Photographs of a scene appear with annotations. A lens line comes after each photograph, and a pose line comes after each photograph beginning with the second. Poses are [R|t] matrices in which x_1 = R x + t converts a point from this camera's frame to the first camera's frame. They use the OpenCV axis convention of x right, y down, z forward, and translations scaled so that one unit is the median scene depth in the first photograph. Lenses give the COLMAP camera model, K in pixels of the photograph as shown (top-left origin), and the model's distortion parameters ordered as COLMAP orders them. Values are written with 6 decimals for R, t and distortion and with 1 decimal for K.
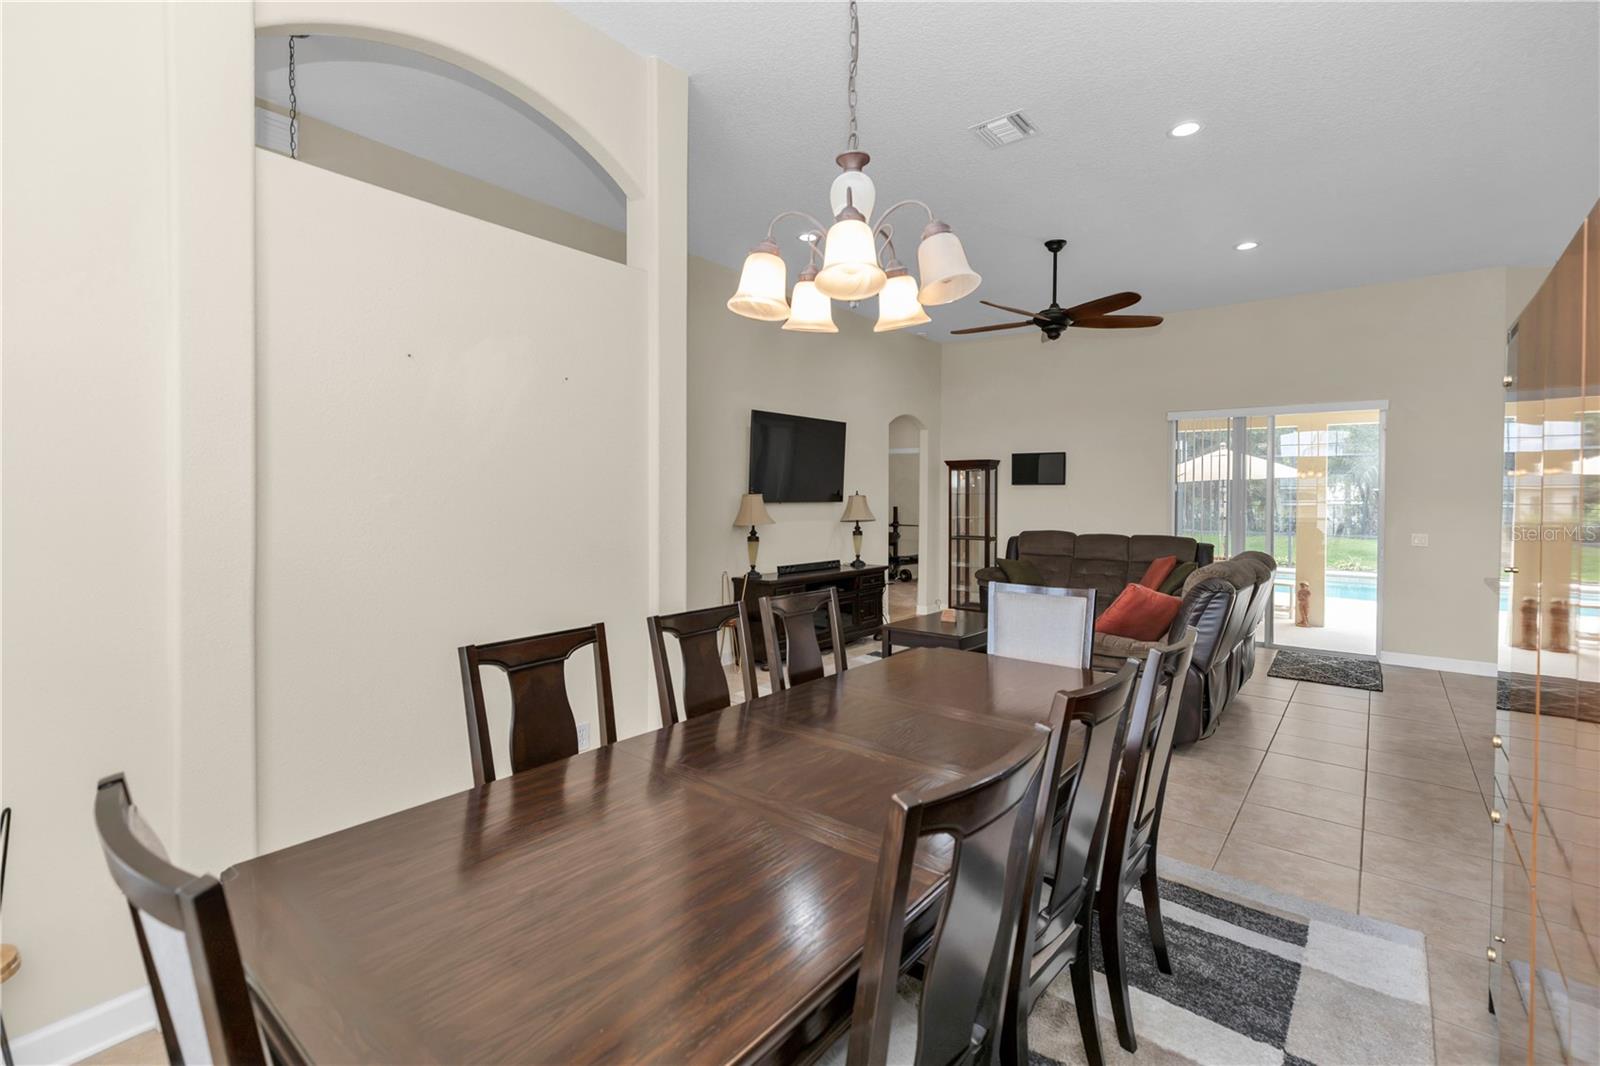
lens RADIAL K [[723.0, 0, 794.2], [0, 723.0, 498.5], [0, 0, 1]] dist [0.004151, 0.000047]
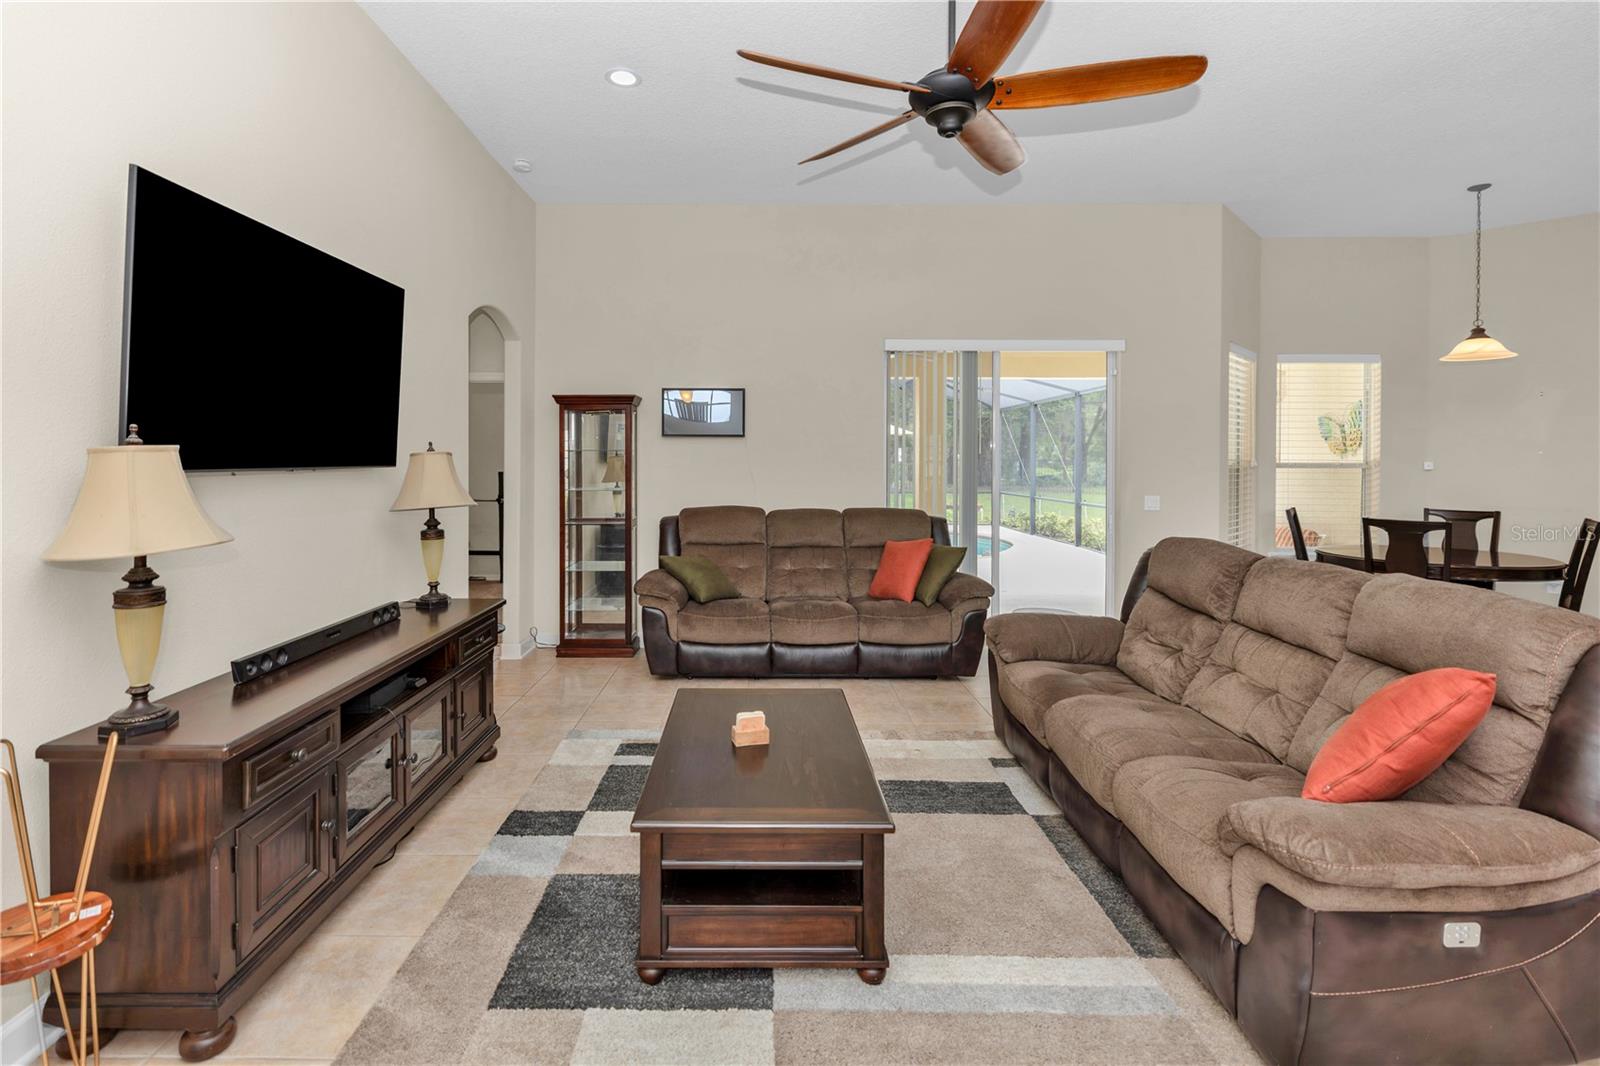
lens RADIAL K [[723.0, 0, 752.1], [0, 723.0, 457.6], [0, 0, 1]] dist [0.004151, 0.000047]
pose [[0.784353, -0.005178, 0.620293, -0.036915], [0.008577, 0.999960, -0.002499, 0.002255], [-0.620256, 0.007281, 0.784366, 0.515834]]
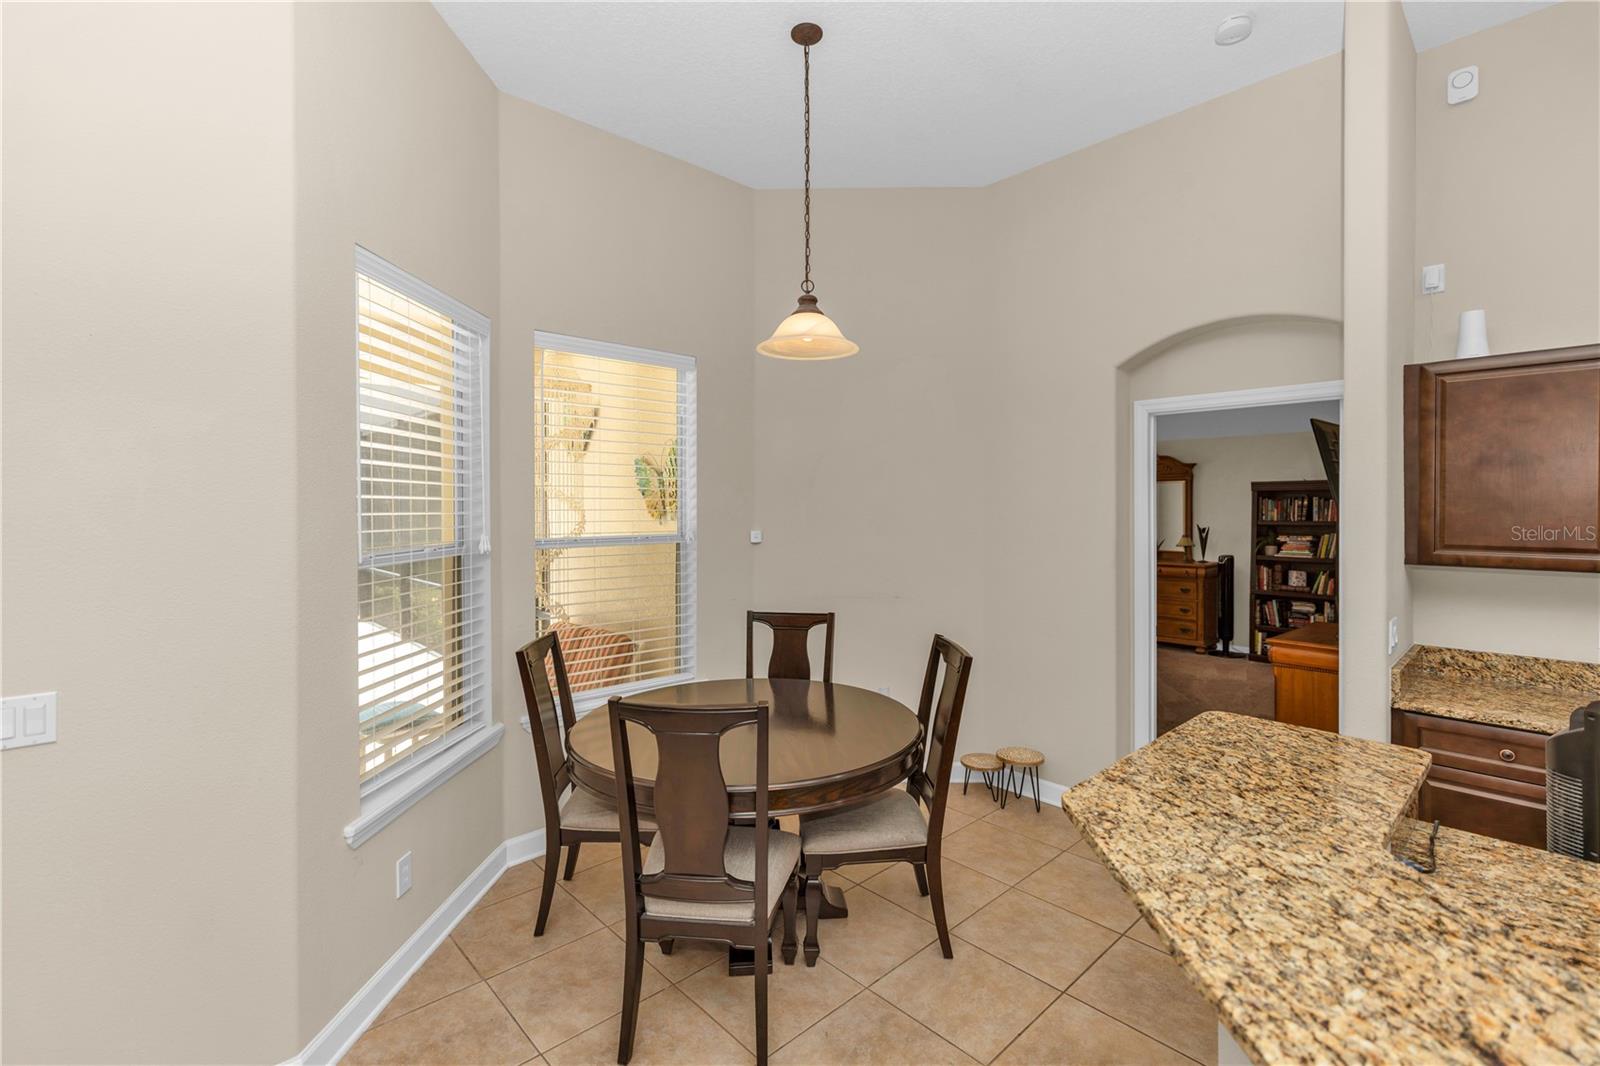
lens RADIAL K [[723.0, 0, 793.0], [0, 723.0, 511.4], [0, 0, 1]] dist [0.004151, 0.000047]
pose [[0.135392, -0.020272, 0.990585, 0.560220], [0.014593, 0.999723, 0.018465, -0.012416], [-0.990685, 0.011955, 0.135651, 0.586567]]
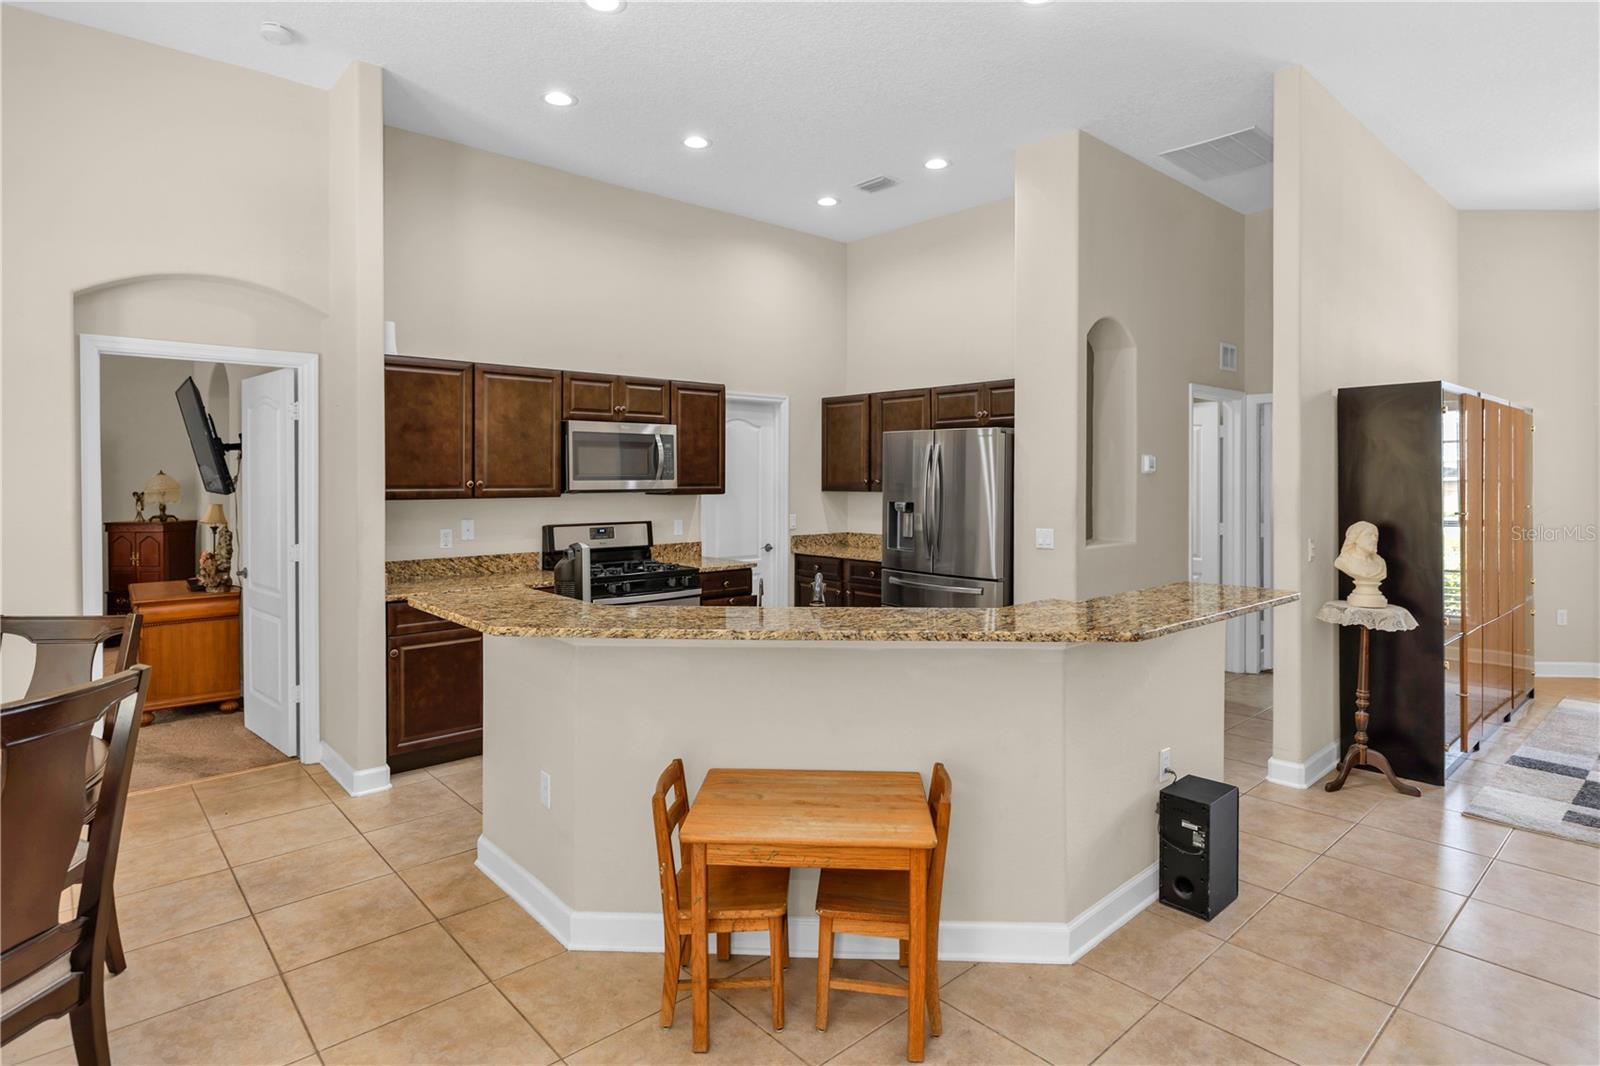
lens RADIAL K [[861.4, 0, 817.9], [0, 861.4, 471.9], [0, 0, 1]] dist [0.002338, -0.000058]
pose [[-0.989122, -0.005405, 0.146999, 0.573672], [-0.003603, 0.999915, 0.012525, -0.002615], [-0.147054, 0.011859, -0.989057, 0.860130]]
